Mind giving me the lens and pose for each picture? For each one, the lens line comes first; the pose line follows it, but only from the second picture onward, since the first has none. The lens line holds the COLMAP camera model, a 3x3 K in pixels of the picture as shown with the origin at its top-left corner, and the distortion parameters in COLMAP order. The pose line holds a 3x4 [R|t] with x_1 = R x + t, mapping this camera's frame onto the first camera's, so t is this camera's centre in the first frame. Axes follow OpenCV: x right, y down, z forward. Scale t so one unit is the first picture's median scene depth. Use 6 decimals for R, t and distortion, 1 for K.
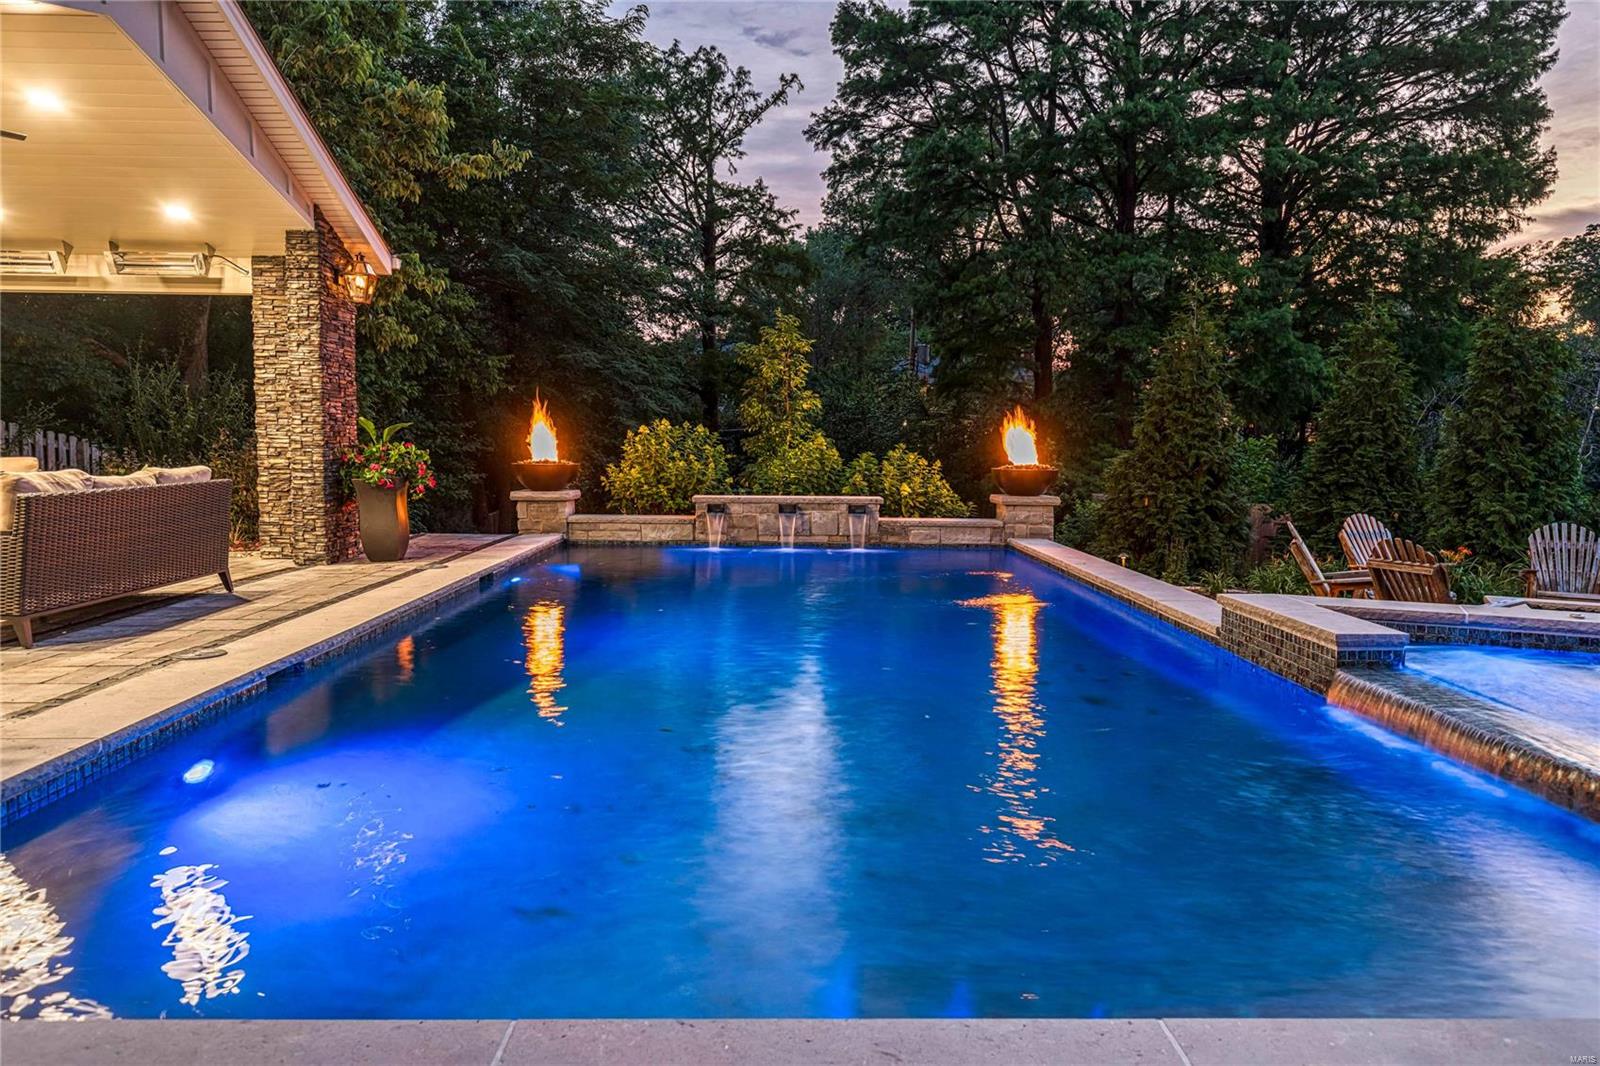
lens RADIAL K [[1133.0, 0, 808.3], [0, 1133.0, 533.7], [0, 0, 1]] dist [0.002864, -0.001423]
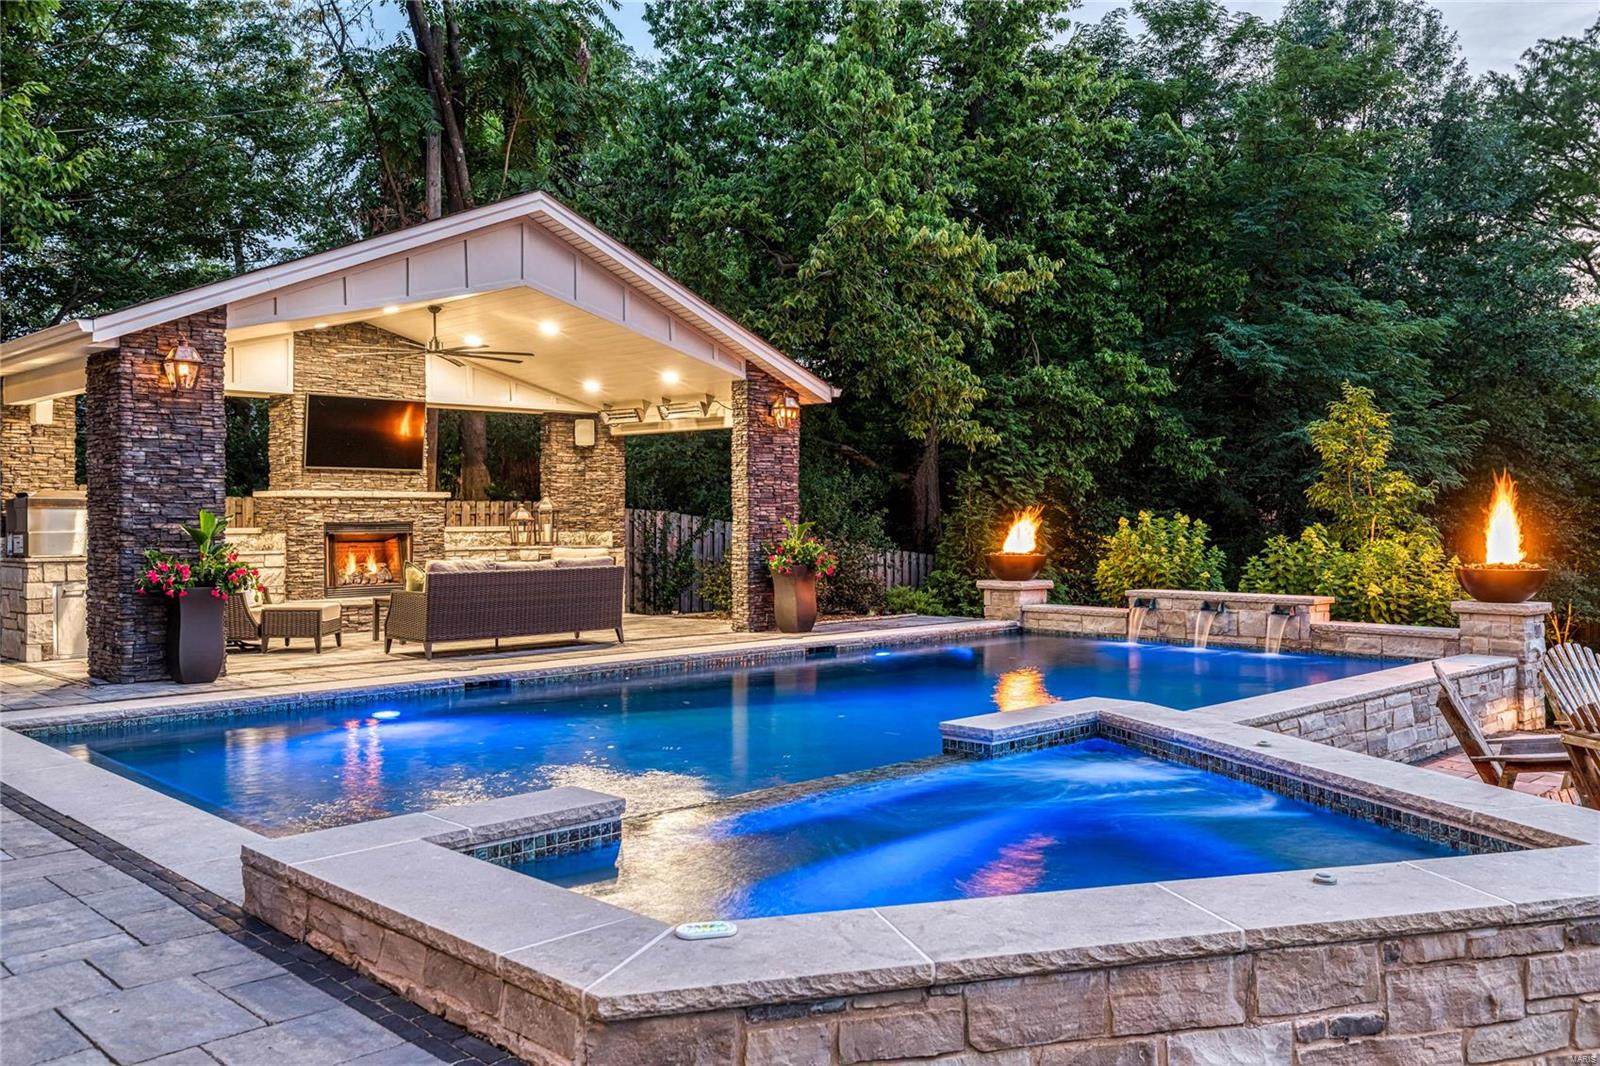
lens RADIAL K [[1329.1, 0, 804.8], [0, 1329.1, 519.8], [0, 0, 1]] dist [0.002442, 0.006488]
pose [[0.684270, -0.007851, -0.729187, 0.524694], [-0.051686, 0.996905, -0.059236, -0.010100], [0.727395, 0.078222, 0.681746, -0.000184]]
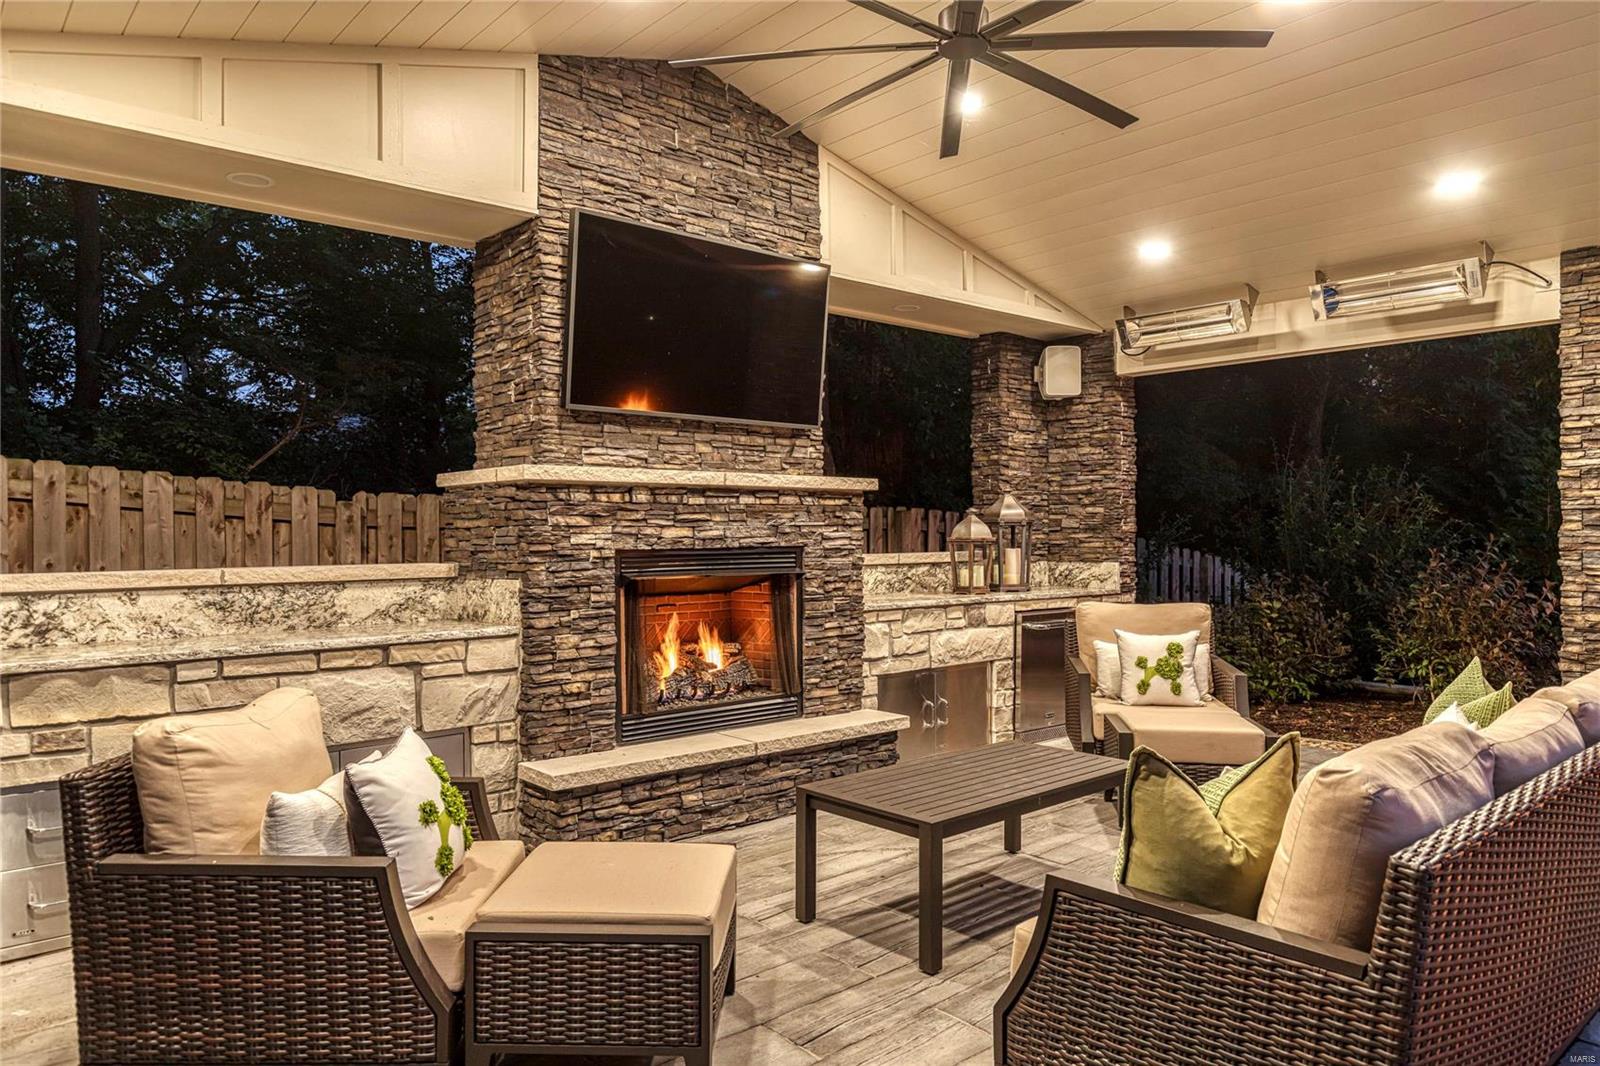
lens RADIAL K [[1055.5, 0, 800.0], [0, 1055.5, 533.0], [0, 0, 1]] dist [0.002029, -0.000742]
pose [[0.634016, -0.010408, -0.773250, -0.243946], [-0.053801, 0.996893, -0.057531, -0.041459], [0.771446, 0.078077, 0.631486, 0.289961]]
